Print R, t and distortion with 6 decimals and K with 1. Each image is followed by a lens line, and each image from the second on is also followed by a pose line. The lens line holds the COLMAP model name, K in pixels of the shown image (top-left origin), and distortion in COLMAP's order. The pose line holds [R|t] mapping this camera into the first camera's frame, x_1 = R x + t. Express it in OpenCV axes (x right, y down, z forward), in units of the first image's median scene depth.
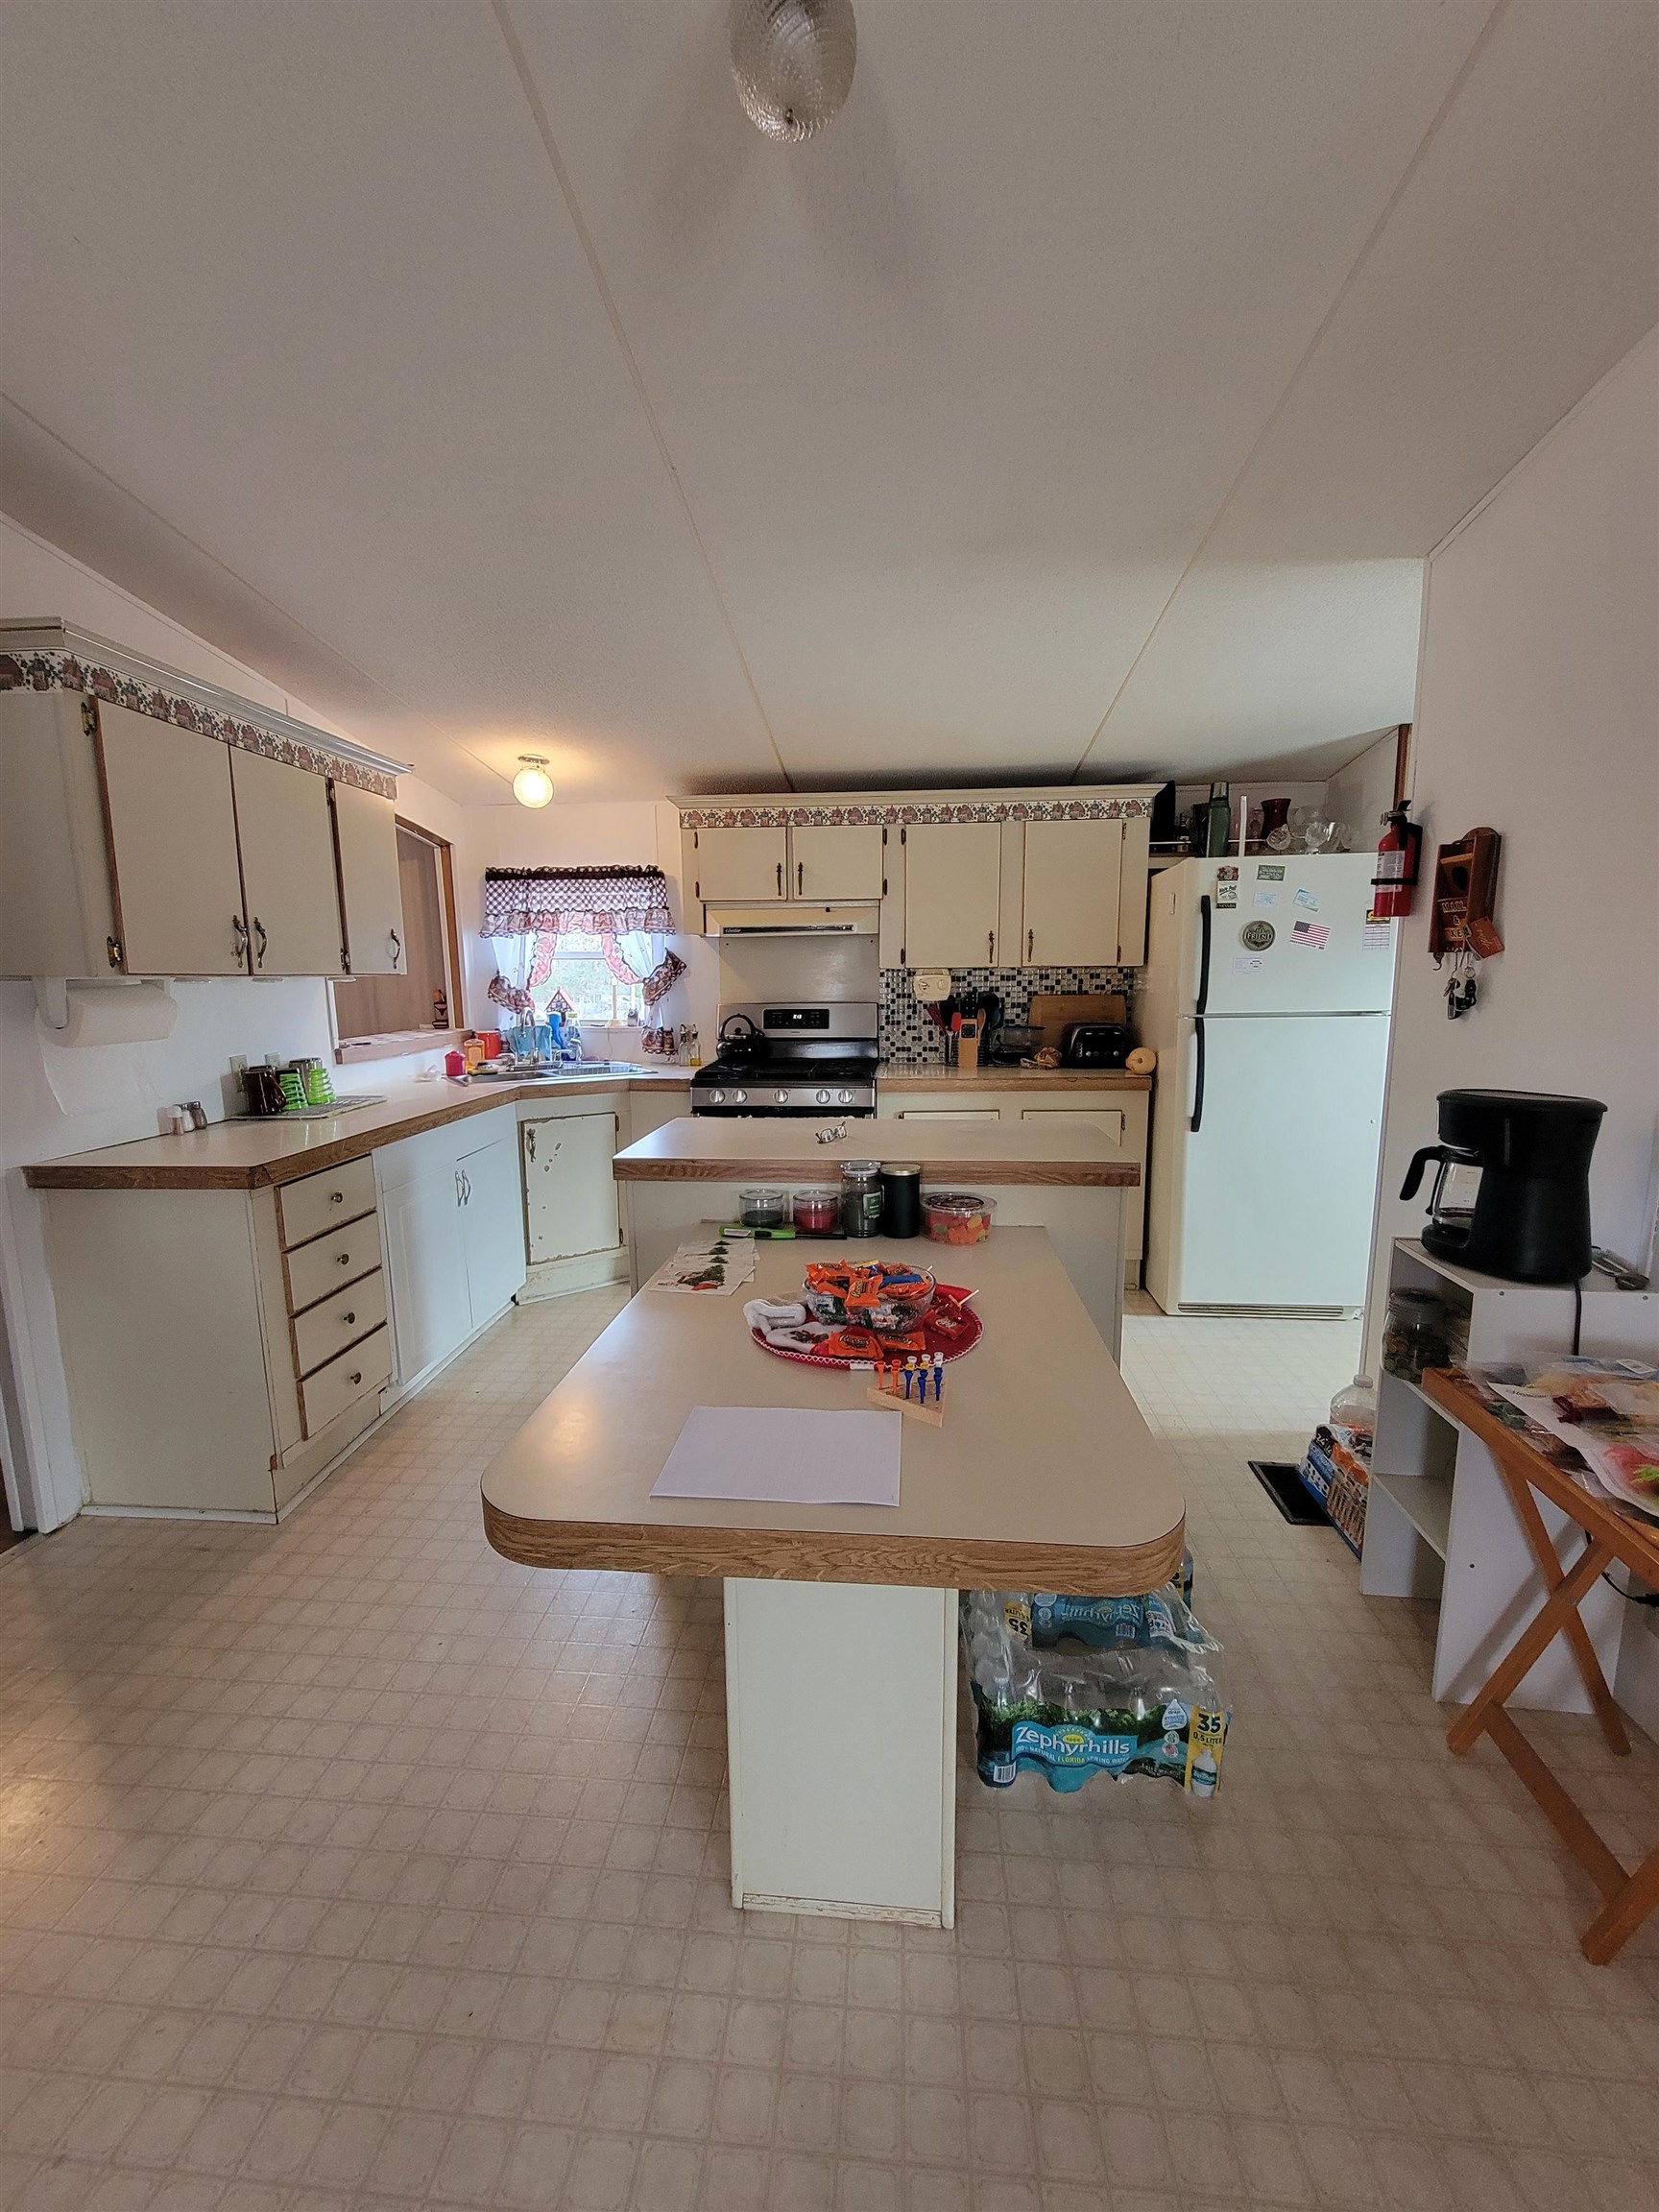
lens RADIAL K [[903.3, 0, 816.4], [0, 903.3, 1111.2], [0, 0, 1]] dist [0.000135, 0.000204]
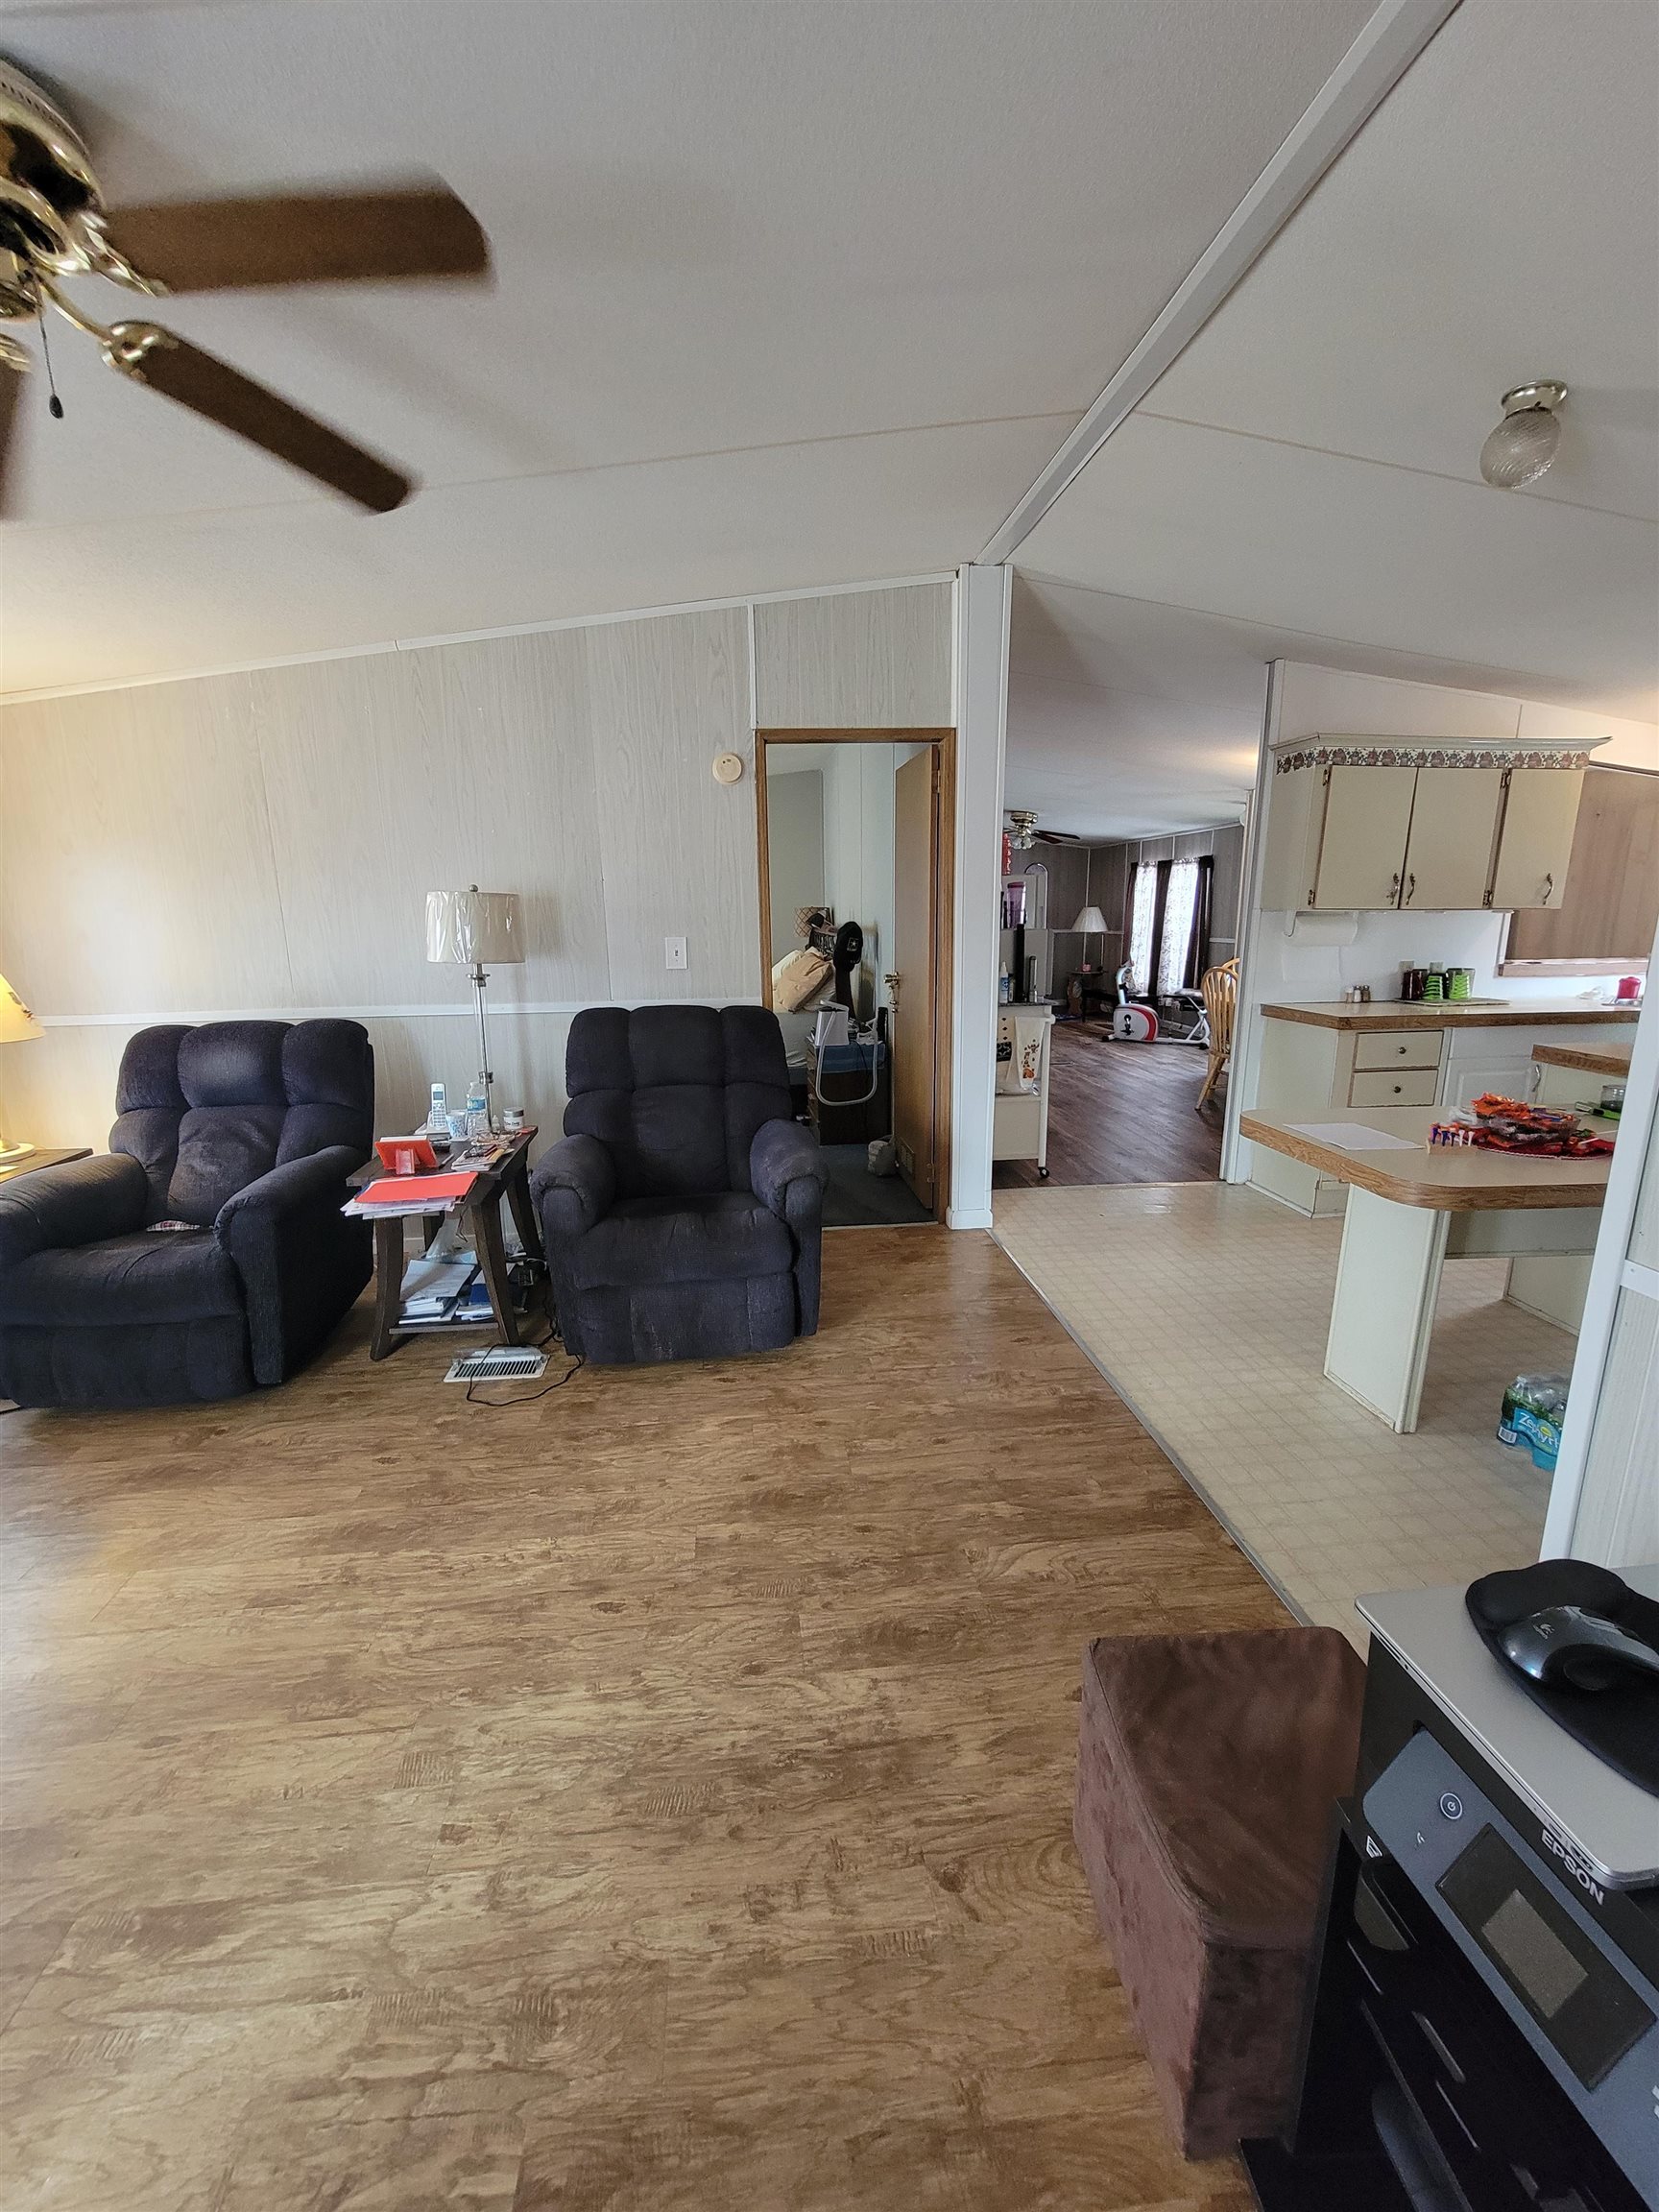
lens RADIAL K [[903.3, 0, 816.4], [0, 903.3, 1111.2], [0, 0, 1]] dist [0.000135, 0.000204]
pose [[0.189290, 0.229420, -0.954744, 0.884351], [-0.149233, 0.967749, 0.202958, 0.031077], [0.970515, 0.104061, 0.217422, -0.369492]]
